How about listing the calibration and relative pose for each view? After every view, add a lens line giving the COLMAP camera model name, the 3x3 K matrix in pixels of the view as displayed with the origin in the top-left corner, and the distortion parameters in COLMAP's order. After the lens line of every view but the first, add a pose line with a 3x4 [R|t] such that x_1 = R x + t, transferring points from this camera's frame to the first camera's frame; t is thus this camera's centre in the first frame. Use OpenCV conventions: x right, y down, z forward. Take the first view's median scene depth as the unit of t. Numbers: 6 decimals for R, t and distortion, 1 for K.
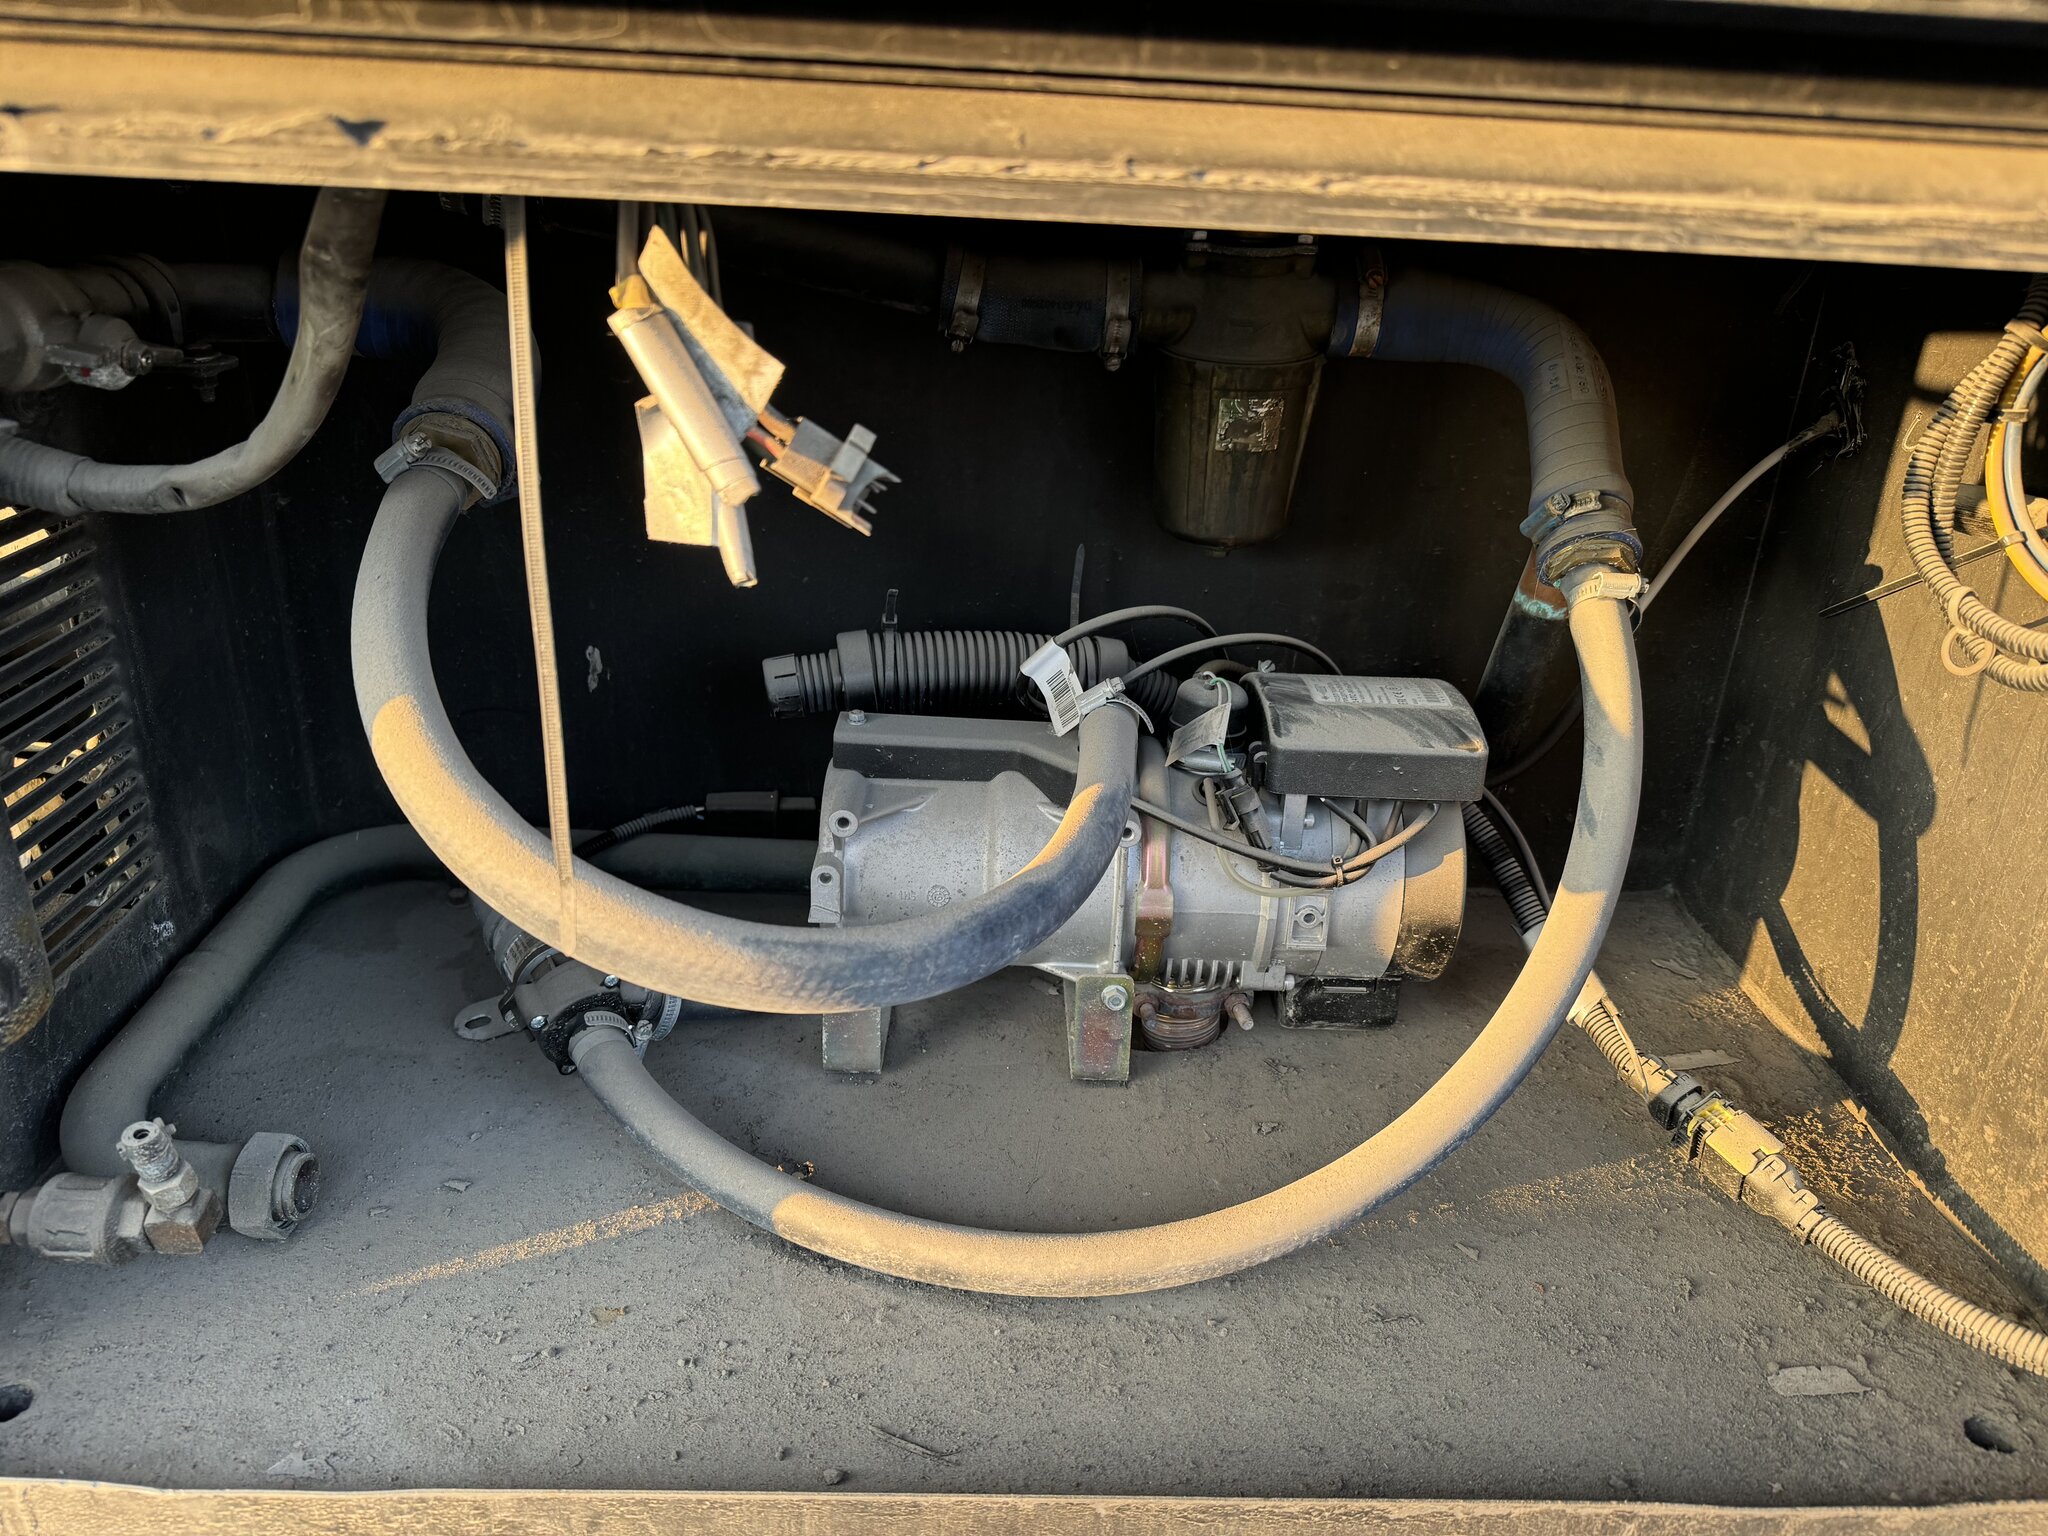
lens RADIAL K [[1442.1, 0, 1024.0], [0, 1442.1, 768.0], [0, 0, 1]] dist [0.154143, -0.329404]
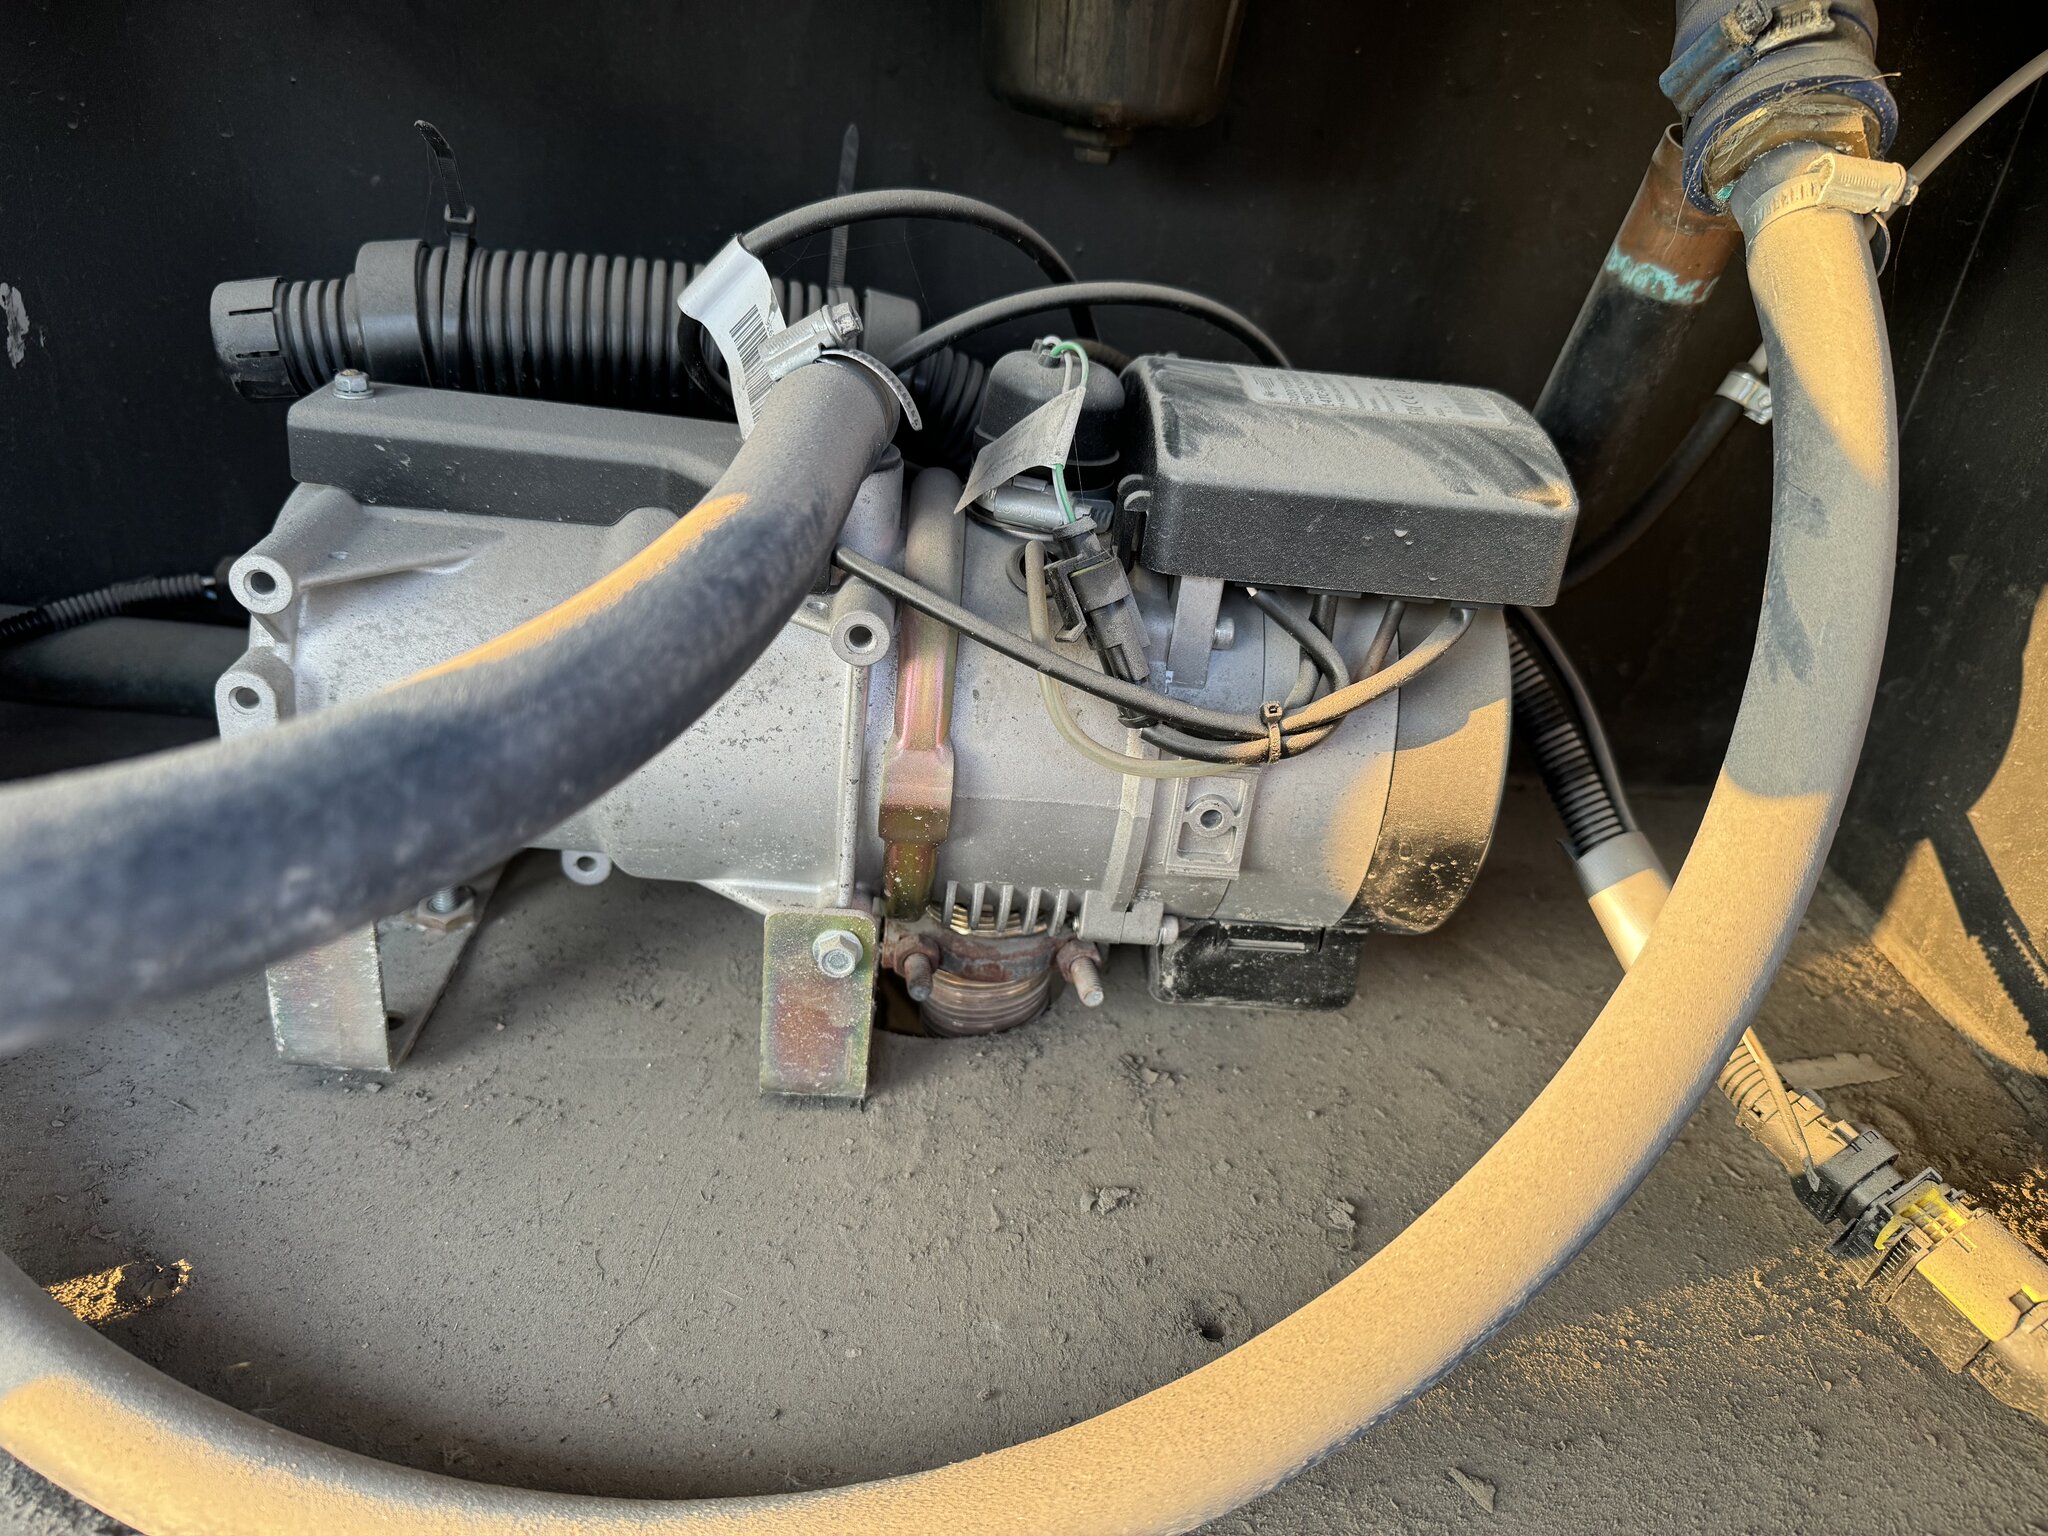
lens RADIAL K [[1469.1, 0, 1037.0], [0, 1469.1, 758.7], [0, 0, 1]] dist [0.054894, -0.095869]
pose [[0.996851, 0.045800, 0.064730, 0.097243], [-0.051382, 0.994850, 0.087369, 0.038285], [-0.060395, -0.090420, 0.994071, 0.472997]]
